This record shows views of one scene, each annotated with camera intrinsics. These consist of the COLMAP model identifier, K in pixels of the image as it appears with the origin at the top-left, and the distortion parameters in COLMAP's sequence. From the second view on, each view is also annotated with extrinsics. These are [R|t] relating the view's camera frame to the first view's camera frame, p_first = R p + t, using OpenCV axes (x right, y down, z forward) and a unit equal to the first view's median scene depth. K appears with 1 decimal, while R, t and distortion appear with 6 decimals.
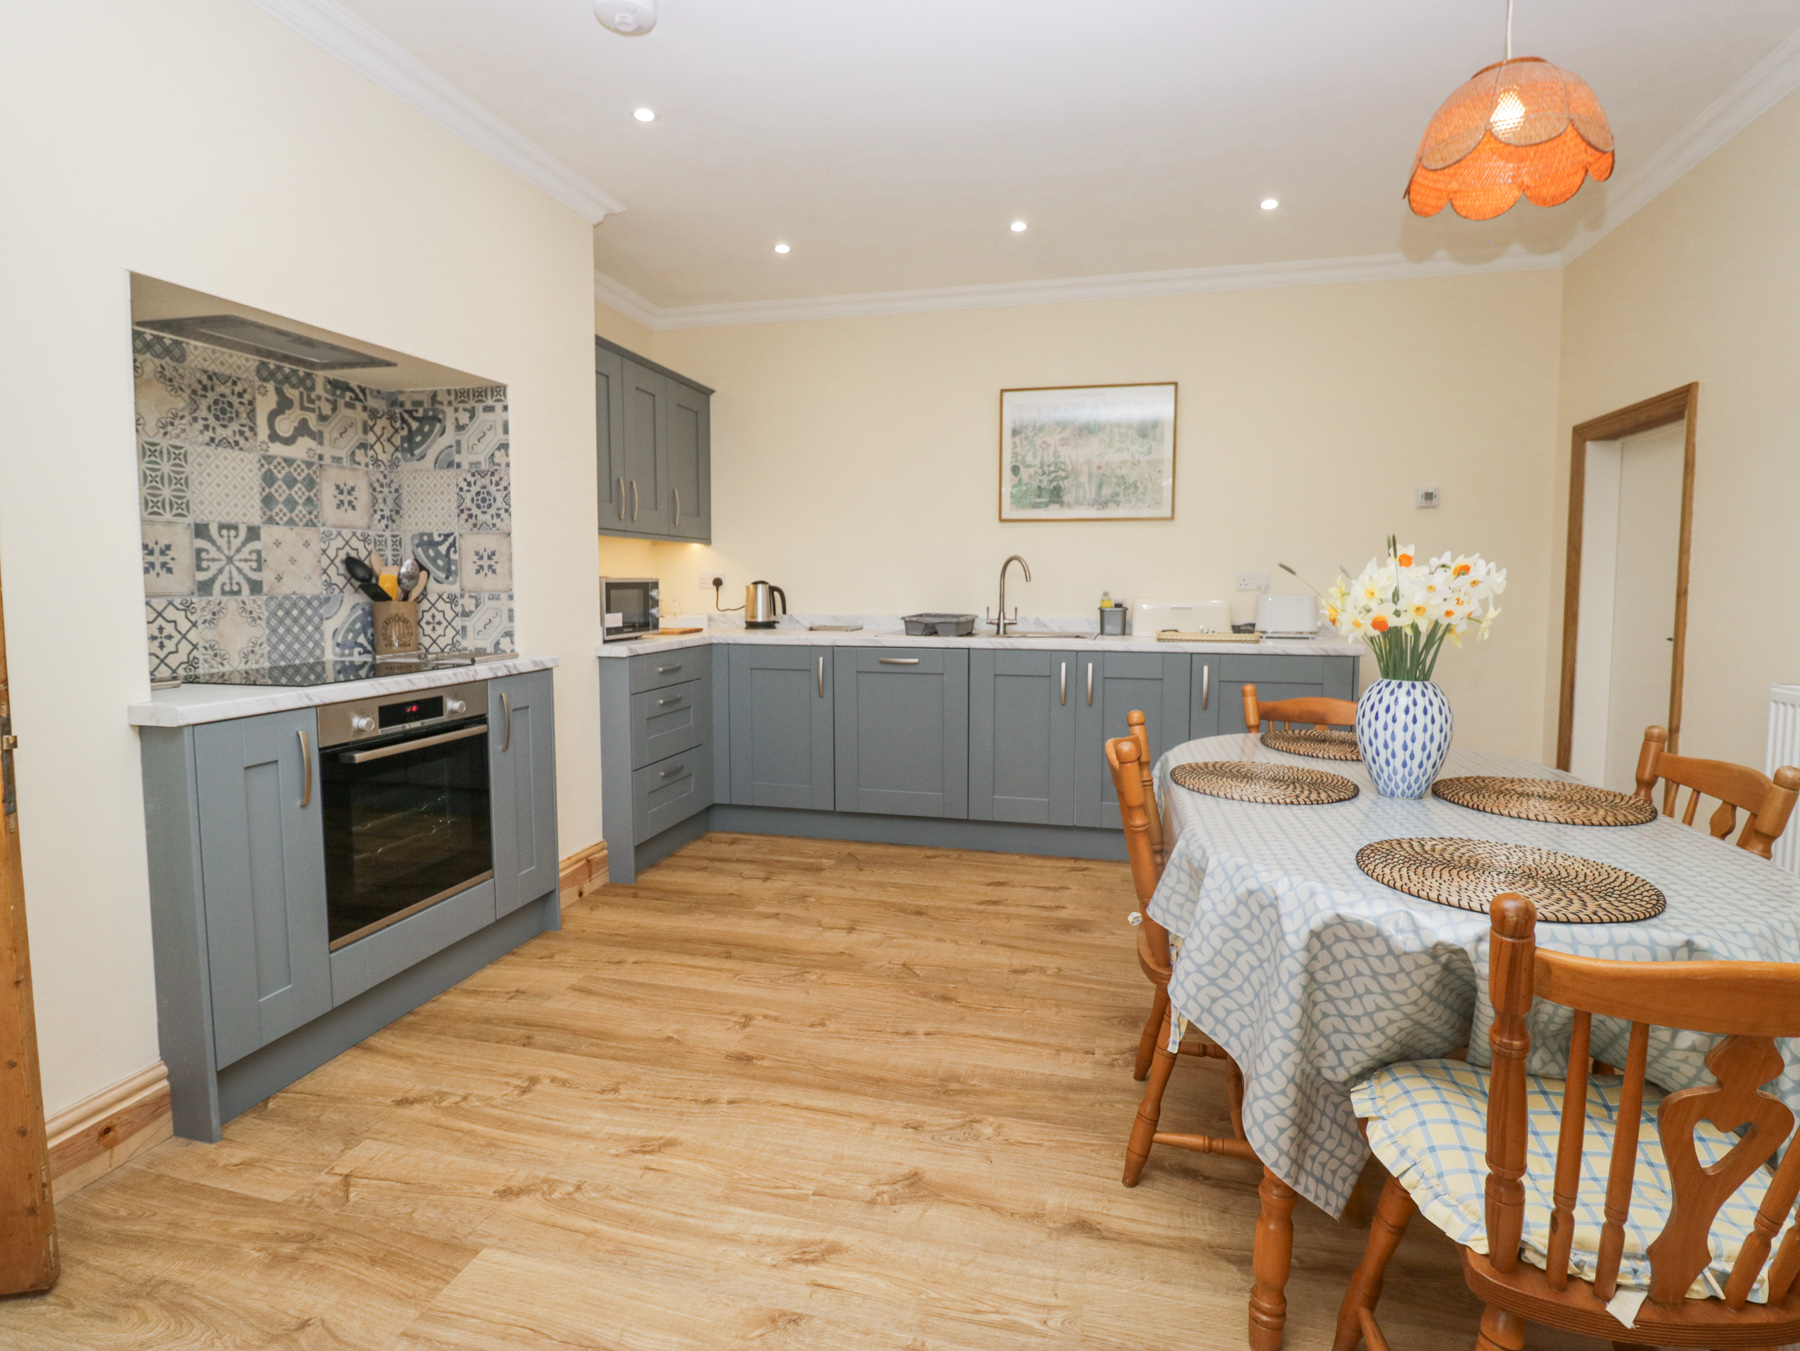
lens RADIAL K [[938.1, 0, 913.3], [0, 938.1, 650.4], [0, 0, 1]] dist [-0.001350, -0.011757]
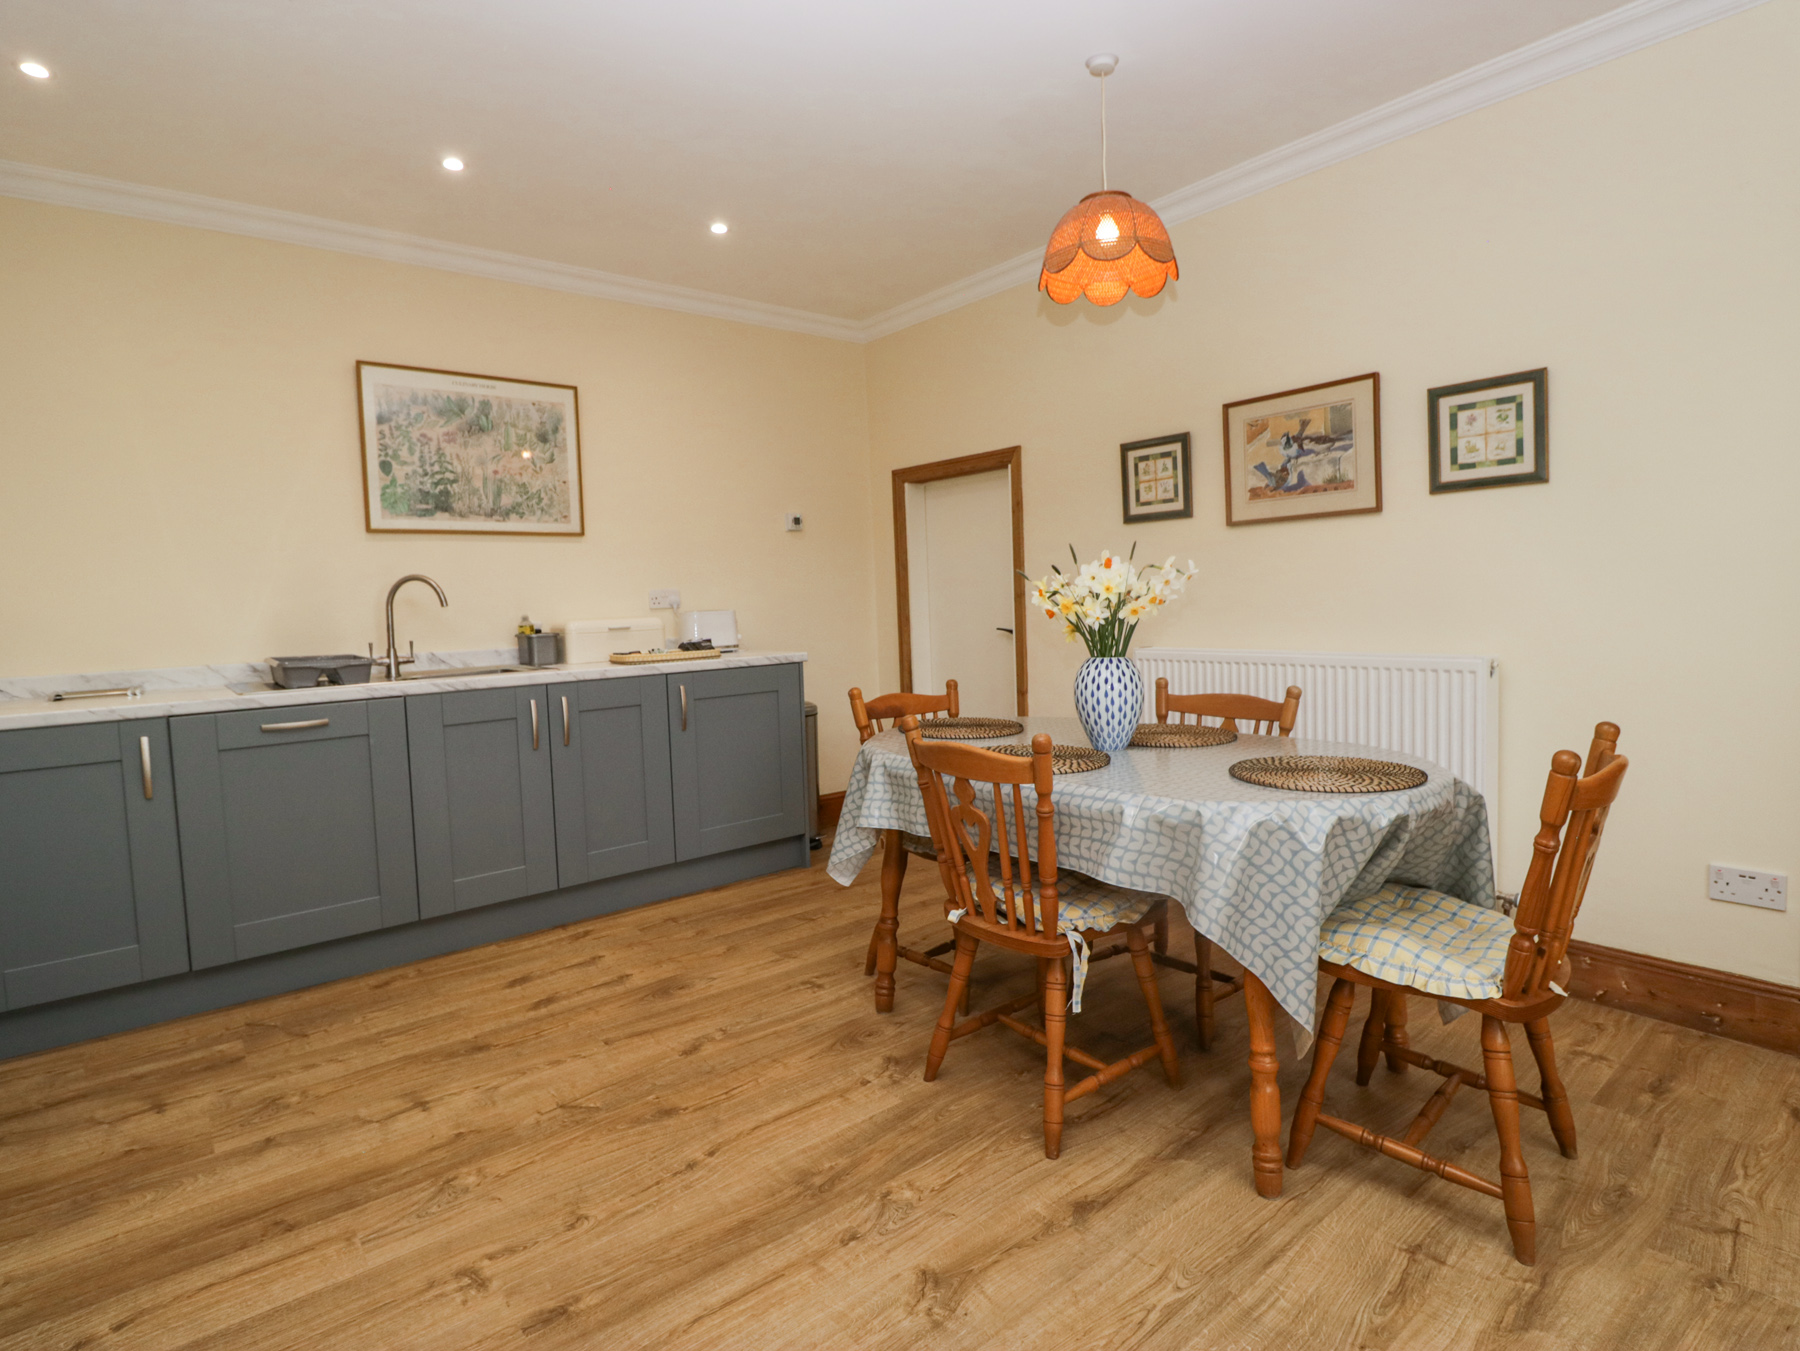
lens RADIAL K [[938.1, 0, 913.8], [0, 938.1, 657.6], [0, 0, 1]] dist [-0.001350, -0.011757]
pose [[0.586235, -0.075580, 0.806607, -0.444056], [0.096887, 0.995034, 0.022819, -0.014828], [-0.804326, 0.064772, 0.590647, 0.317036]]
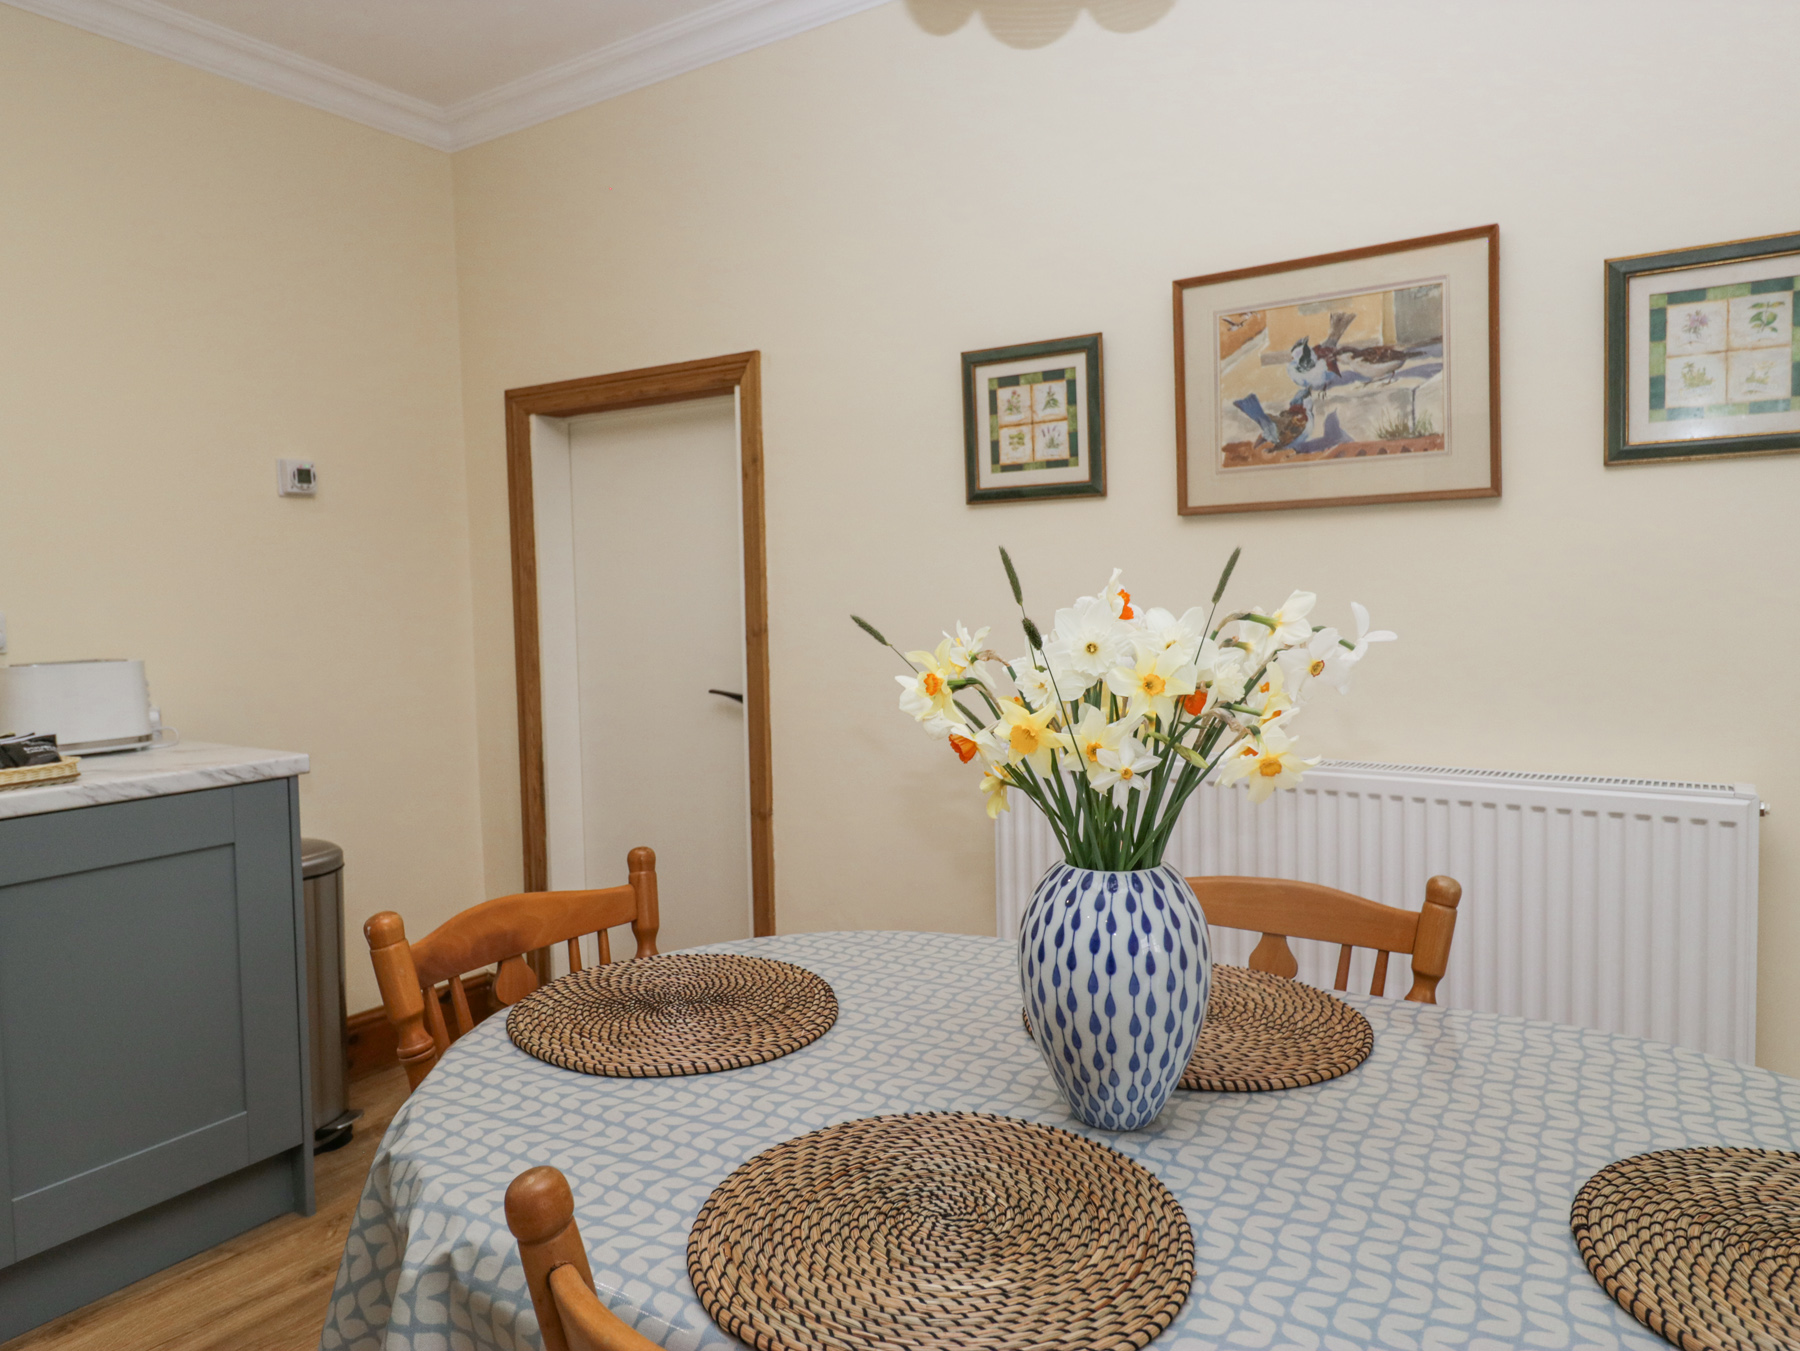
lens RADIAL K [[1144.0, 0, 915.1], [0, 1144.0, 646.4], [0, 0, 1]] dist [0.005929, -0.005423]
pose [[0.310981, -0.058971, 0.948585, -0.012687], [0.091812, 0.995269, 0.031774, -0.069423], [-0.945971, 0.077211, 0.314924, 0.625816]]
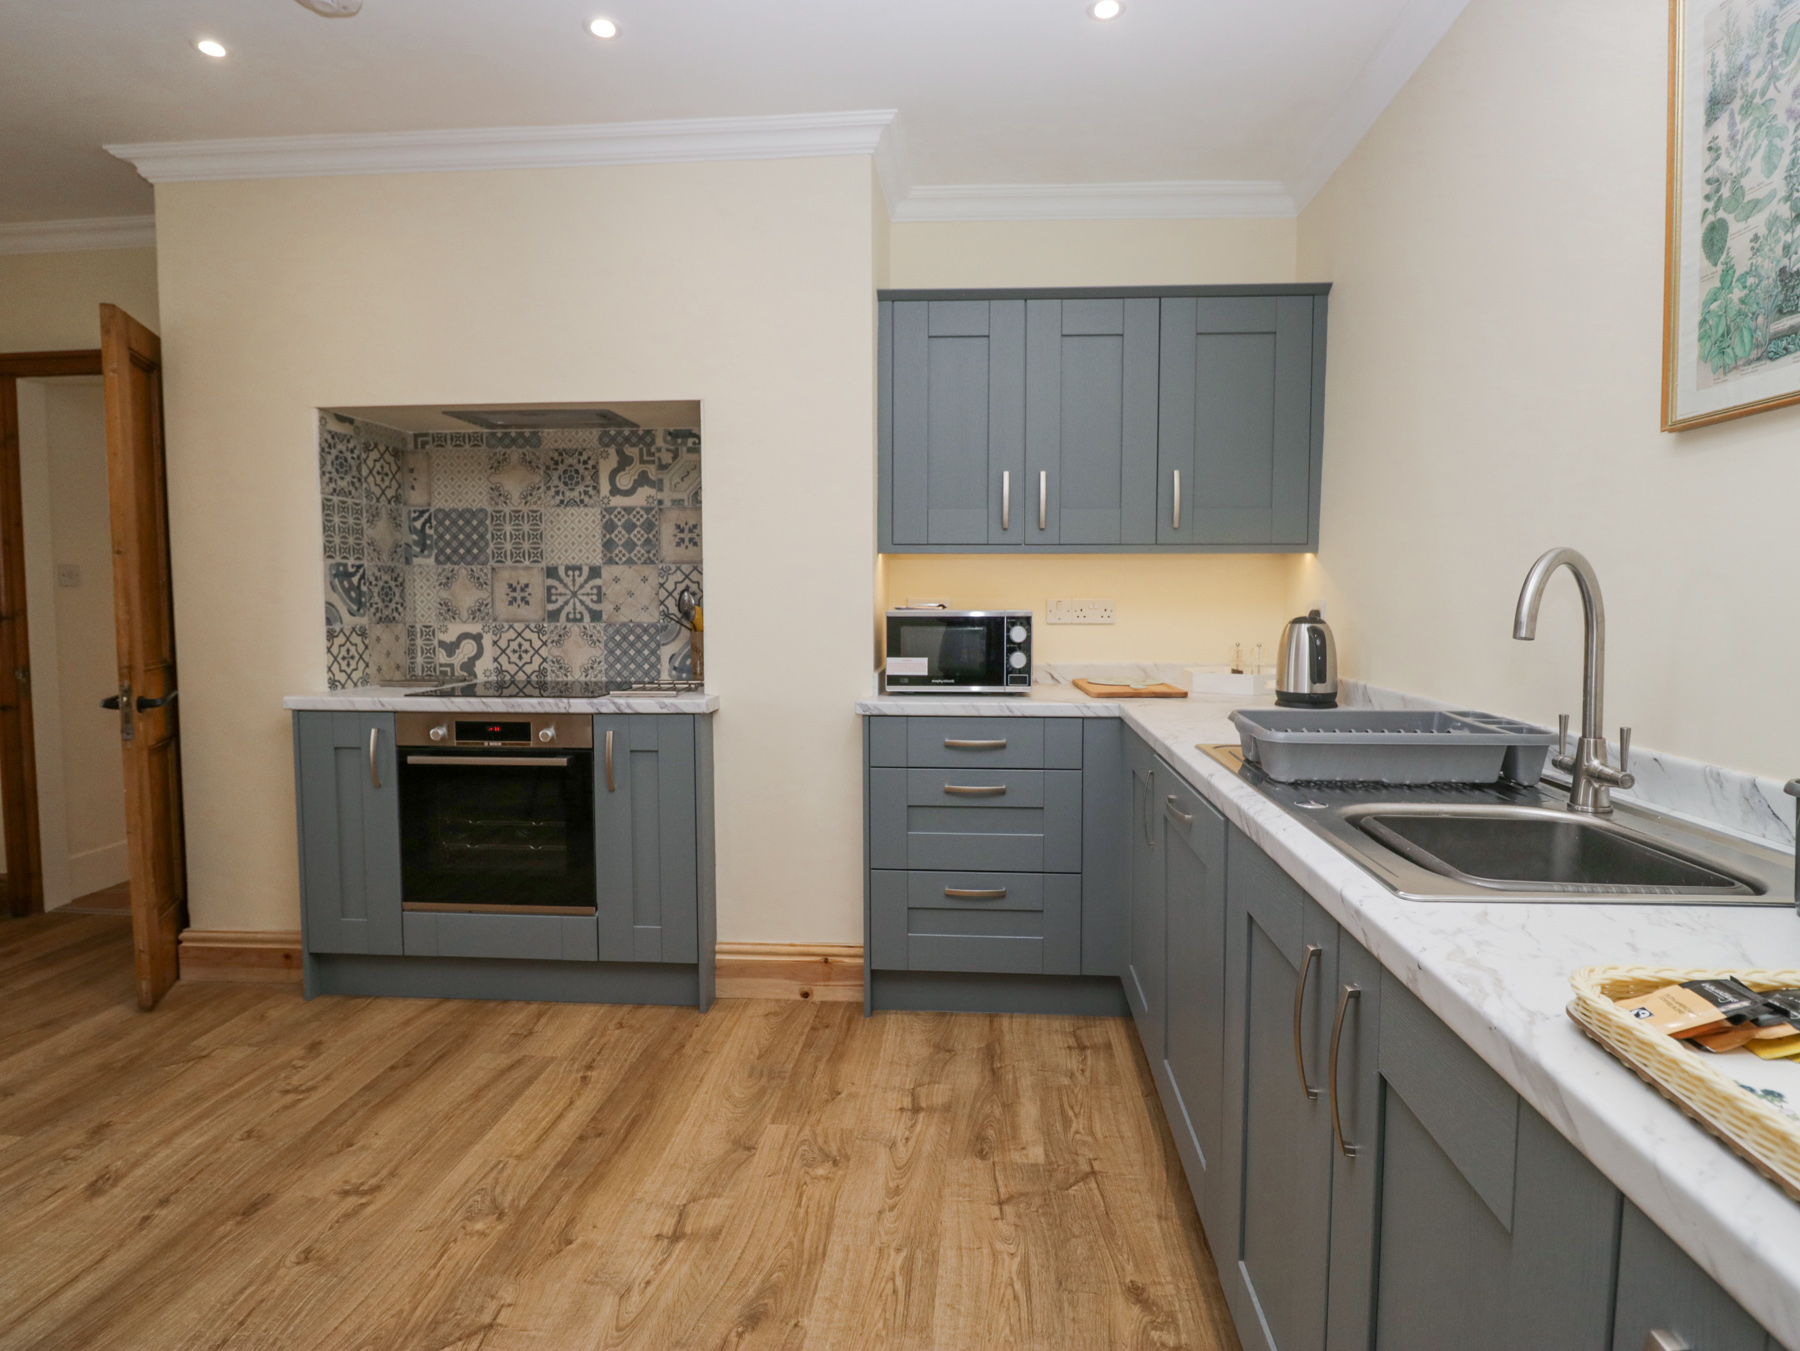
lens RADIAL K [[938.1, 0, 915.2], [0, 938.1, 652.2], [0, 0, 1]] dist [-0.001350, -0.011757]
pose [[0.155261, 0.056922, -0.986232, 0.567640], [-0.075763, 0.996084, 0.045564, -0.104885], [0.984964, 0.067645, 0.158965, 1.184019]]
